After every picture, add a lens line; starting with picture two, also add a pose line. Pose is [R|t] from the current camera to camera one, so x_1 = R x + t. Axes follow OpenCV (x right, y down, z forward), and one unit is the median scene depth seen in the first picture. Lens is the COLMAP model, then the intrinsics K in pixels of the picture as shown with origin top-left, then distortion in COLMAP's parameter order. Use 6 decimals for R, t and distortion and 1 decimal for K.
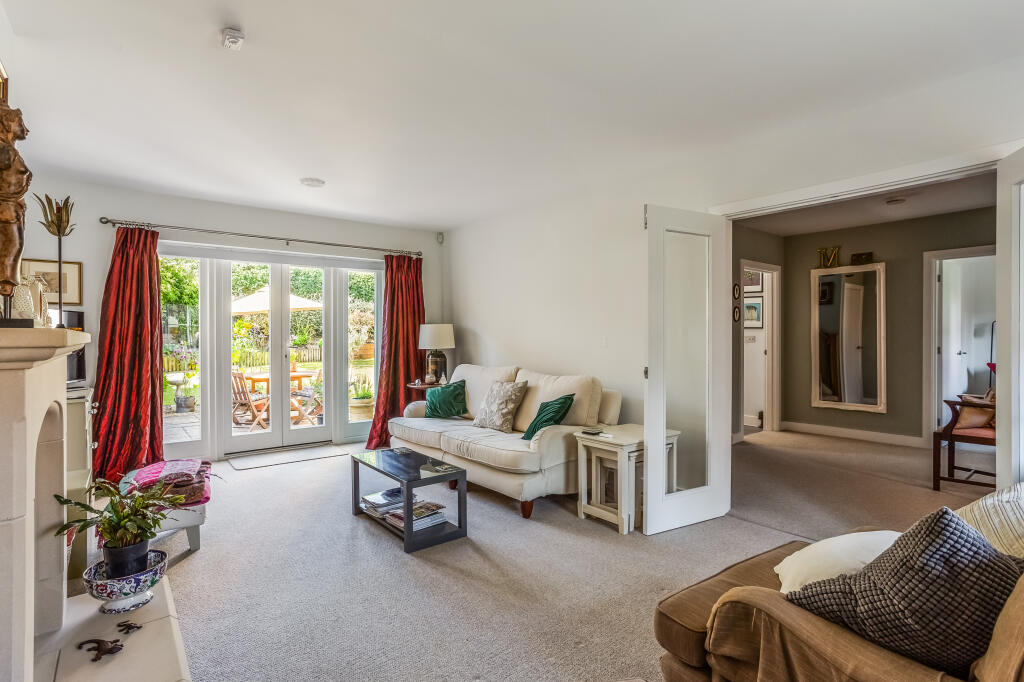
lens RADIAL K [[504.2, 0, 512.0], [0, 504.2, 341.0], [0, 0, 1]] dist [-0.000197, -0.000032]
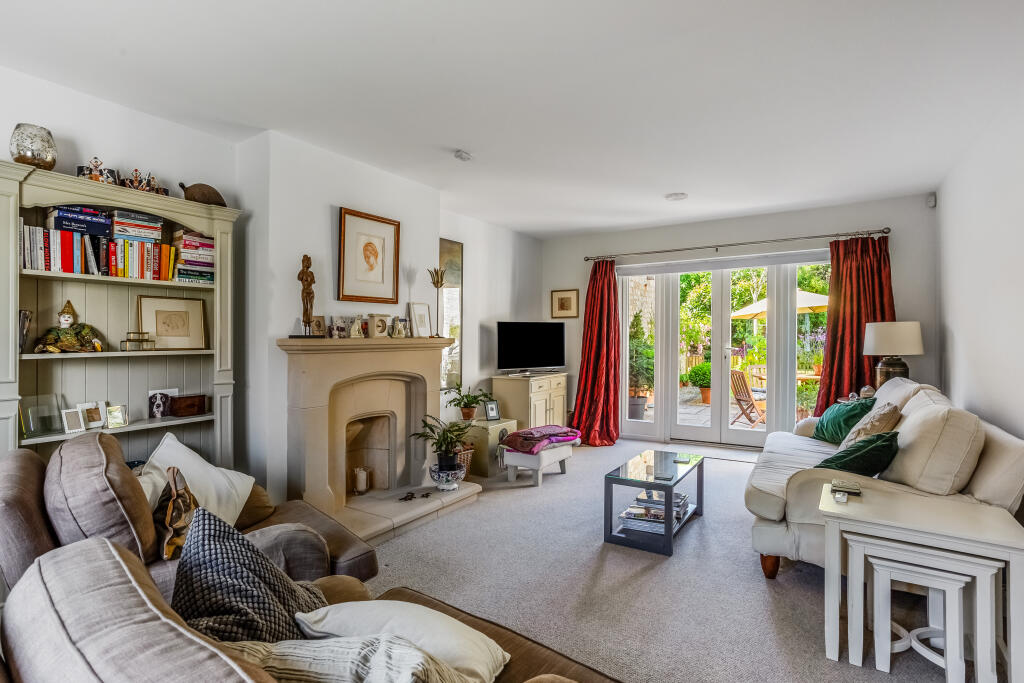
lens RADIAL K [[508.6, 0, 512.0], [0, 508.6, 341.5], [0, 0, 1]] dist [-0.036180, -0.000087]
pose [[0.322699, 0.009577, -0.946453, 0.430198], [-0.007172, 0.999945, 0.007673, -0.007951], [0.946474, 0.004312, 0.322750, 0.266033]]
